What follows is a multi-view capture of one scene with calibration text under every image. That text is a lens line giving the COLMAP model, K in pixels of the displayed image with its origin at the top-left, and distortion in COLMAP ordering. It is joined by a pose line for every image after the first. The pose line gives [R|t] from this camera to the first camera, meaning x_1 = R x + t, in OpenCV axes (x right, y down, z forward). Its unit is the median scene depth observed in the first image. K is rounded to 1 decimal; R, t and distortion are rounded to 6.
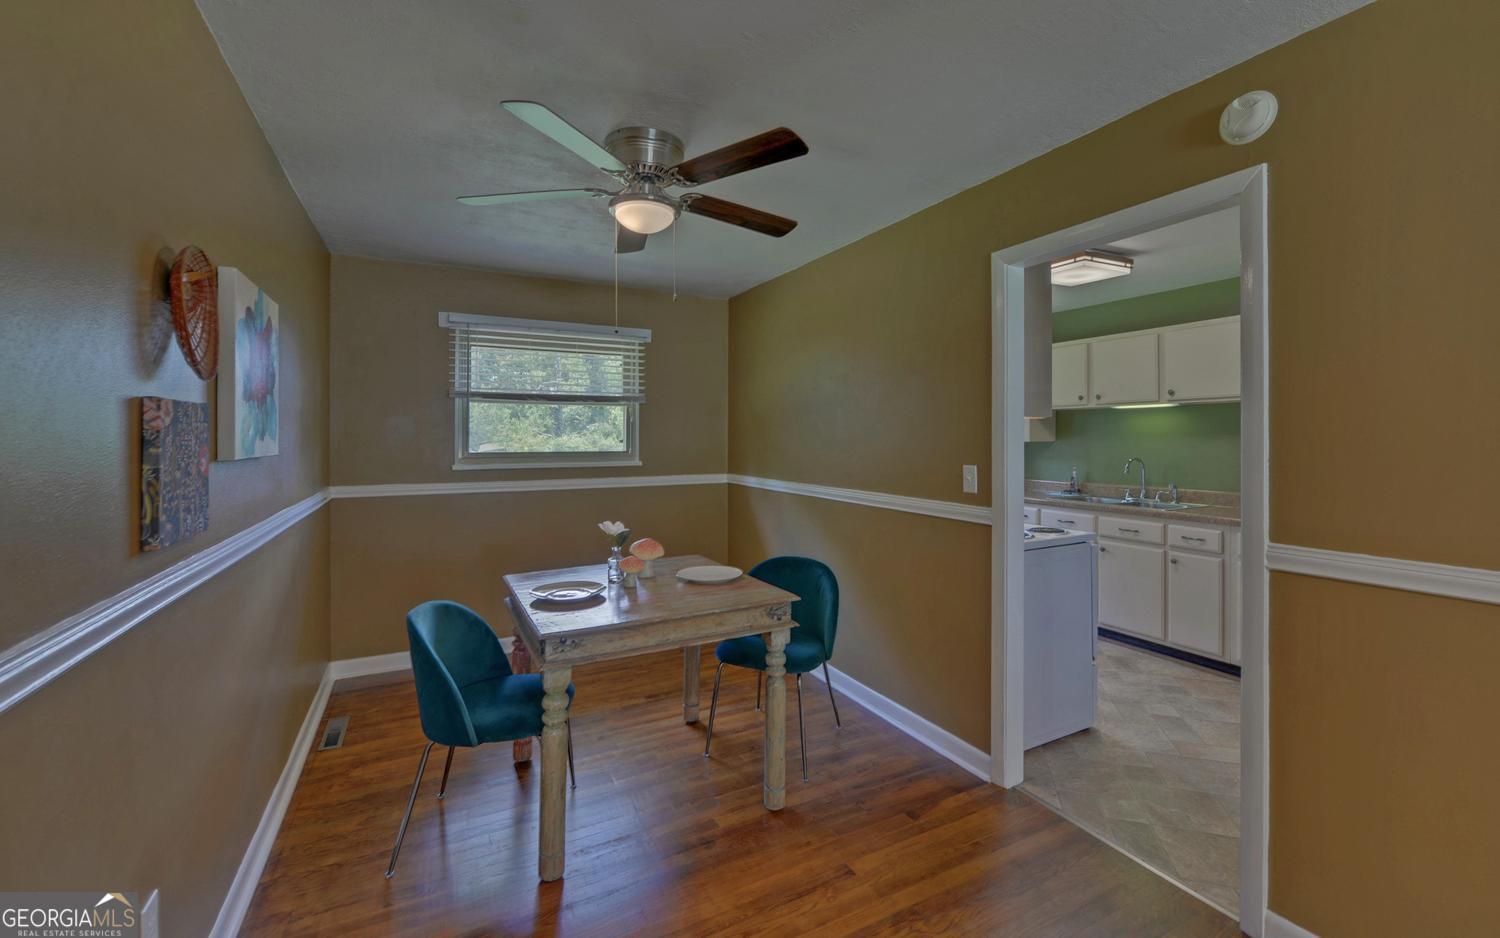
lens RADIAL K [[609.3, 0, 748.5], [0, 609.3, 436.5], [0, 0, 1]] dist [0.000118, -0.000006]
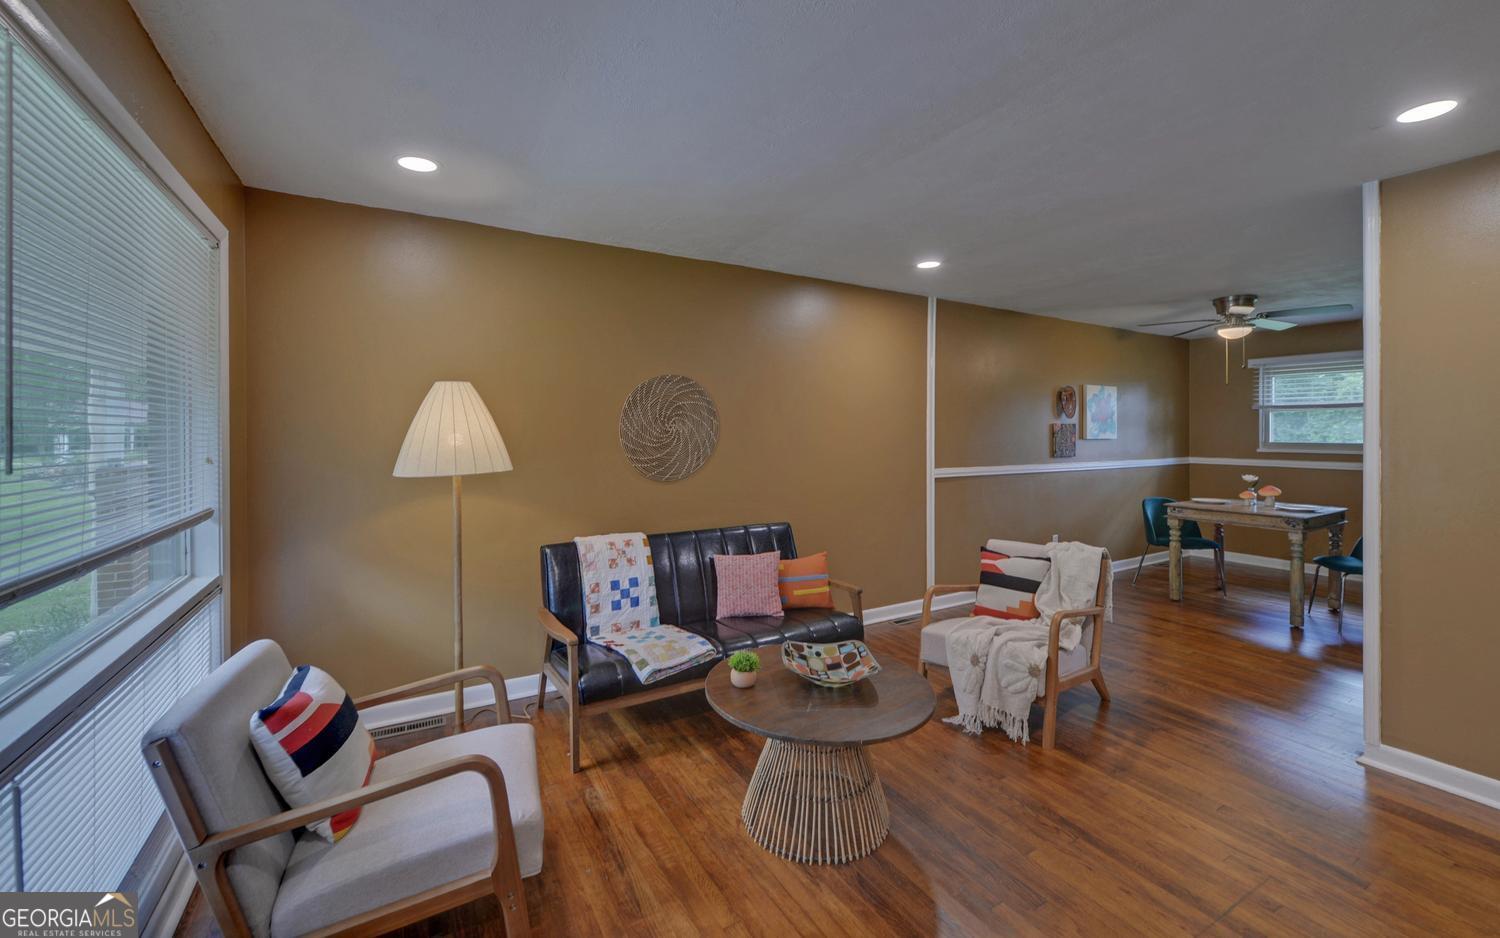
lens RADIAL K [[609.3, 0, 748.5], [0, 609.3, 436.5], [0, 0, 1]] dist [0.000118, -0.000006]
pose [[0.069755, 0.010171, -0.997512, 1.090426], [-0.001894, 0.999948, 0.010064, -0.002824], [0.997562, 0.001187, 0.069770, -0.515818]]
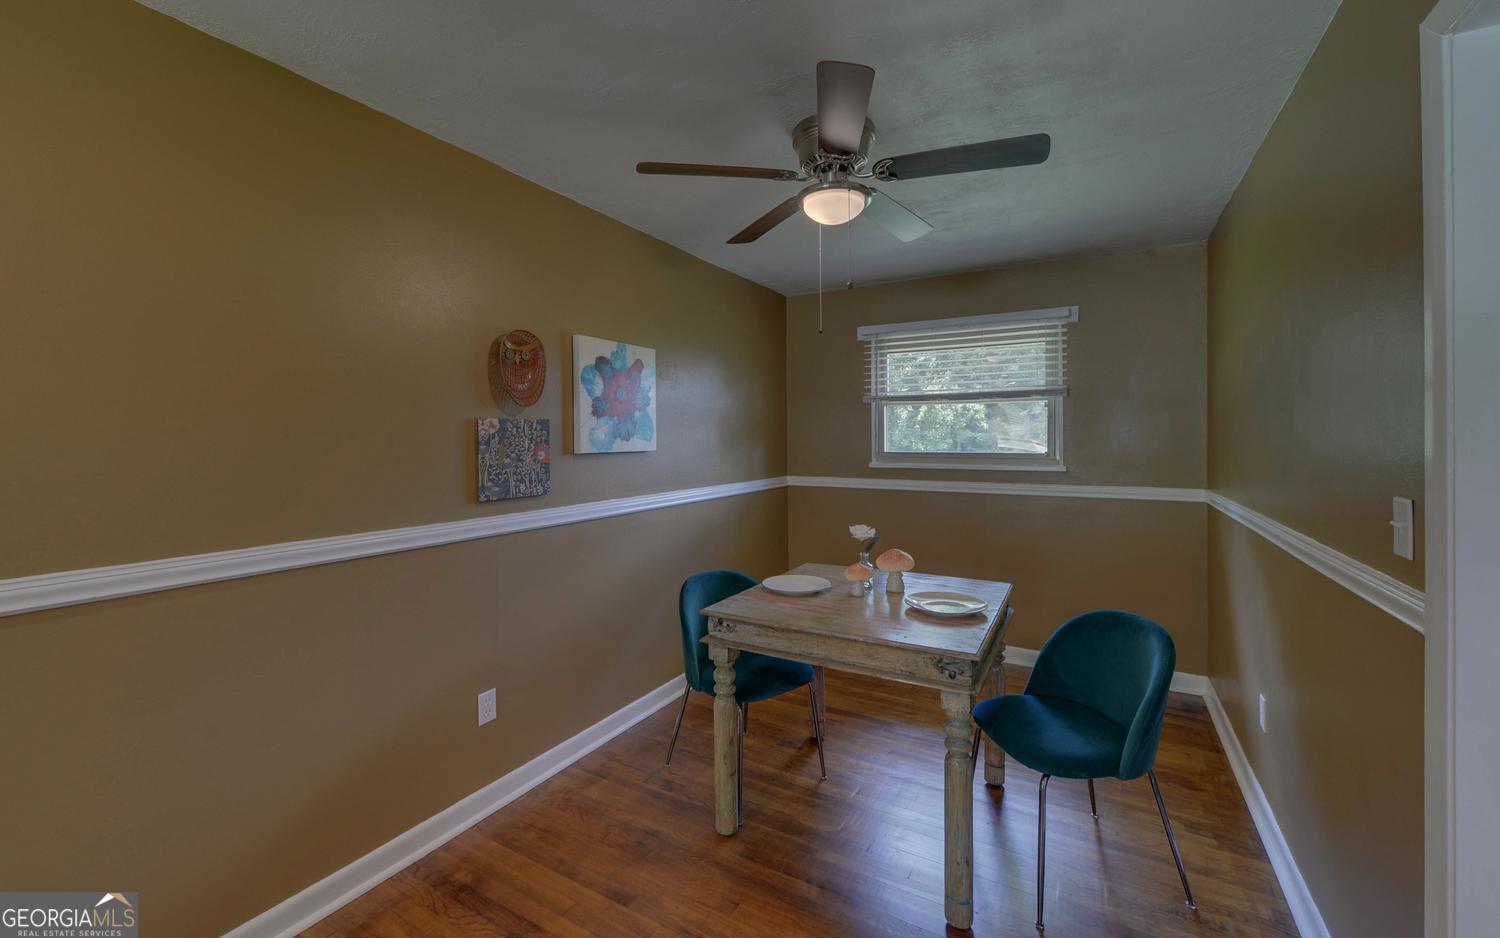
lens RADIAL K [[598.2, 0, 746.2], [0, 598.2, 440.3], [0, 0, 1]] dist [-0.000293, -0.000120]
pose [[0.539121, 0.003016, -0.842223, 0.313598], [0.004032, 0.999973, 0.006162, -0.001752], [0.842219, -0.006718, 0.539094, 0.219273]]
